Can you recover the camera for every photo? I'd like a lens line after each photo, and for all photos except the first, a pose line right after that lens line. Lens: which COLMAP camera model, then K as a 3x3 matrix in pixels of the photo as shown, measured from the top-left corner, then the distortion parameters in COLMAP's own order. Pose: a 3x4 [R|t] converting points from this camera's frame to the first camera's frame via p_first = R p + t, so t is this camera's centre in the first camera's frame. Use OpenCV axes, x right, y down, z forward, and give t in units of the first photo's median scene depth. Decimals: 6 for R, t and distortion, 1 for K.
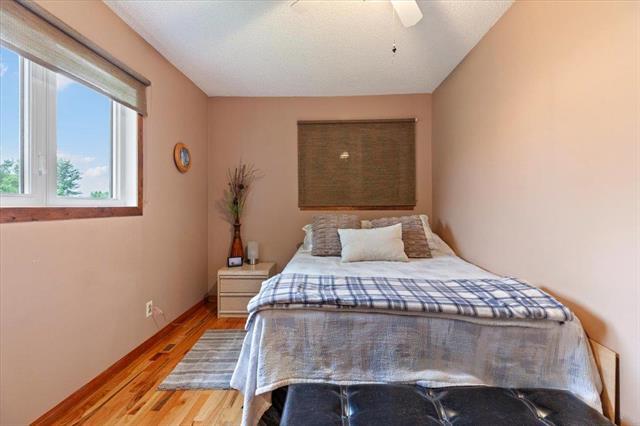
lens RADIAL K [[288.2, 0, 323.4], [0, 288.2, 205.5], [0, 0, 1]] dist [0.002733, 0.000143]
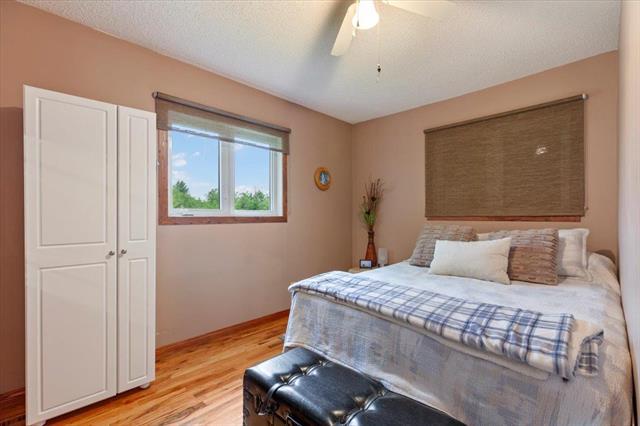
lens RADIAL K [[293.7, 0, 322.7], [0, 293.7, 215.7], [0, 0, 1]] dist [0.000190, 0.000171]
pose [[0.731806, 0.001077, -0.681512, 0.856084], [0.000917, 0.999996, 0.002565, -0.003671], [0.681513, -0.002502, 0.731802, 0.052488]]
